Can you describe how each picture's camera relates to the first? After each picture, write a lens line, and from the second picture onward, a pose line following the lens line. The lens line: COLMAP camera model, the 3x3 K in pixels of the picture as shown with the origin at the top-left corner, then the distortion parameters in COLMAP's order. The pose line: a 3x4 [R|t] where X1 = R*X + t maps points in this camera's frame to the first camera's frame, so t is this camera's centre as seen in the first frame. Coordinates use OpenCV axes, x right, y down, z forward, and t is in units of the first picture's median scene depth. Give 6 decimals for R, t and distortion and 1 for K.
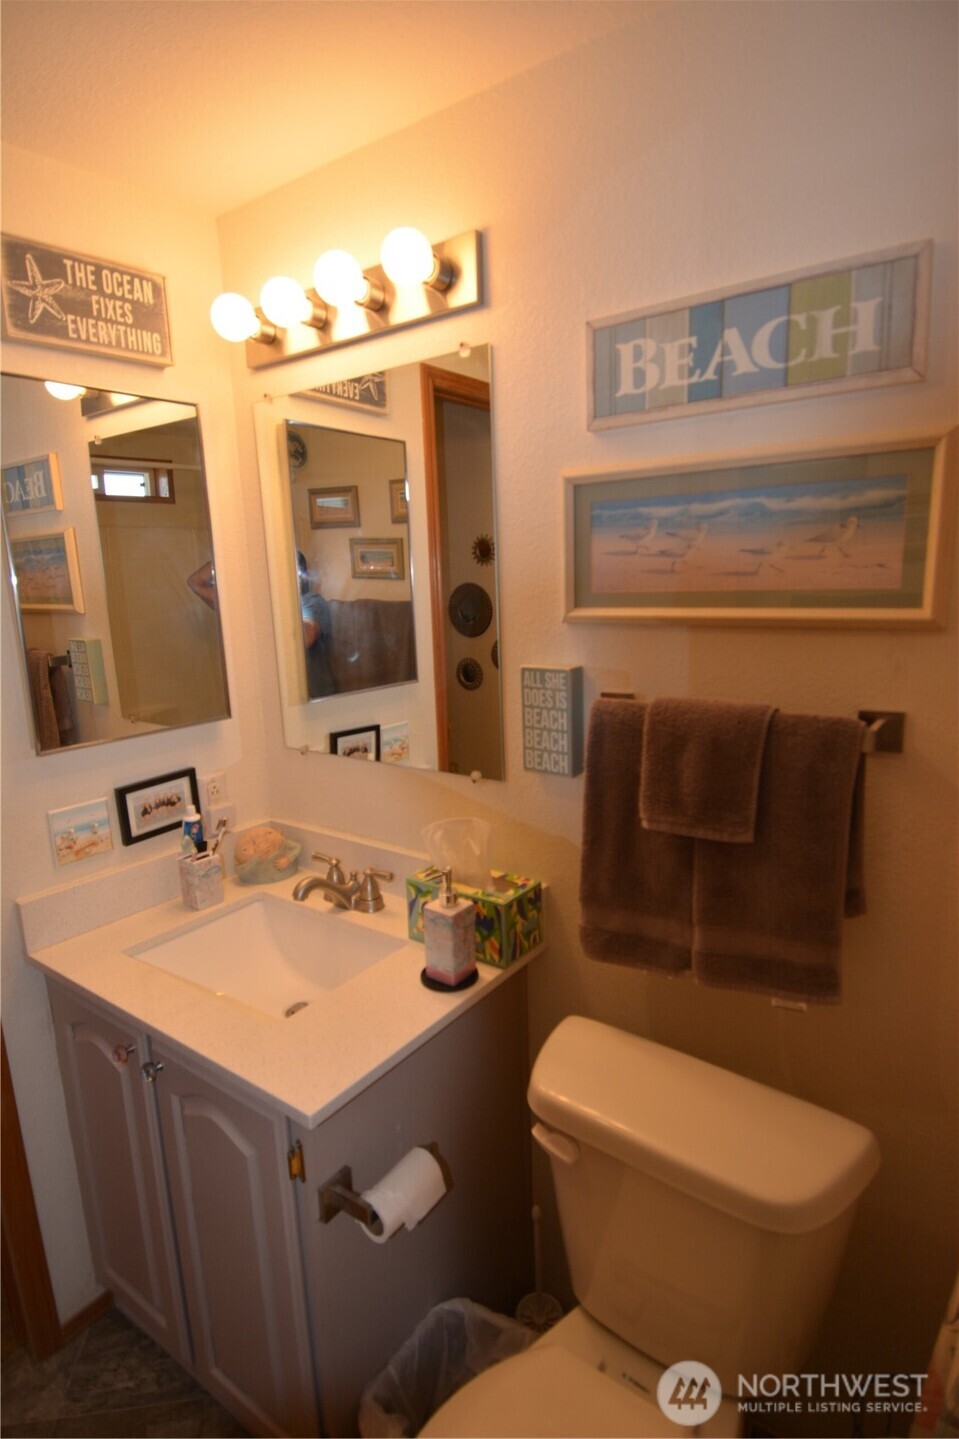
lens RADIAL K [[753.9, 0, 482.5], [0, 753.9, 728.8], [0, 0, 1]] dist [0.015804, -0.000996]
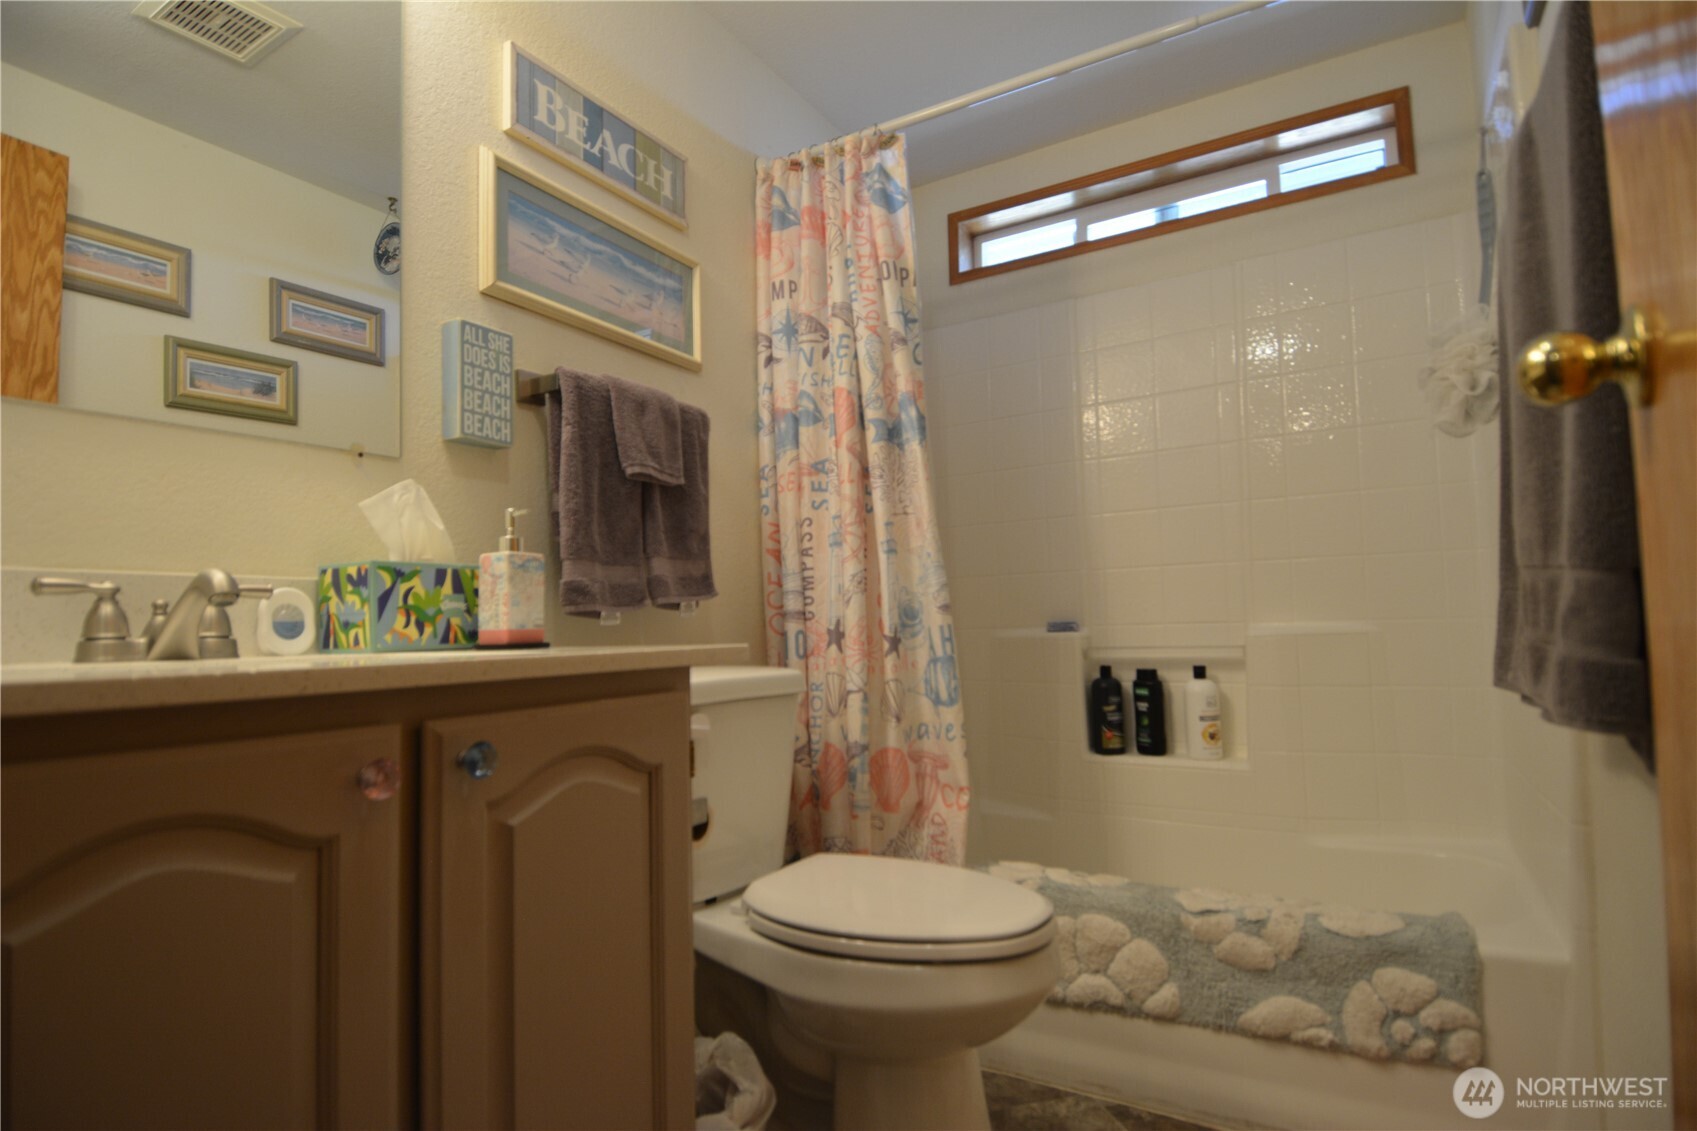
lens RADIAL K [[889.0, 0, 825.5], [0, 889.0, 568.8], [0, 0, 1]] dist [0.015804, -0.000996]
pose [[-0.059875, 0.106533, 0.992505, -1.029624], [0.228014, 0.969461, -0.090304, 0.414326], [-0.971815, 0.220898, -0.082337, 0.749938]]
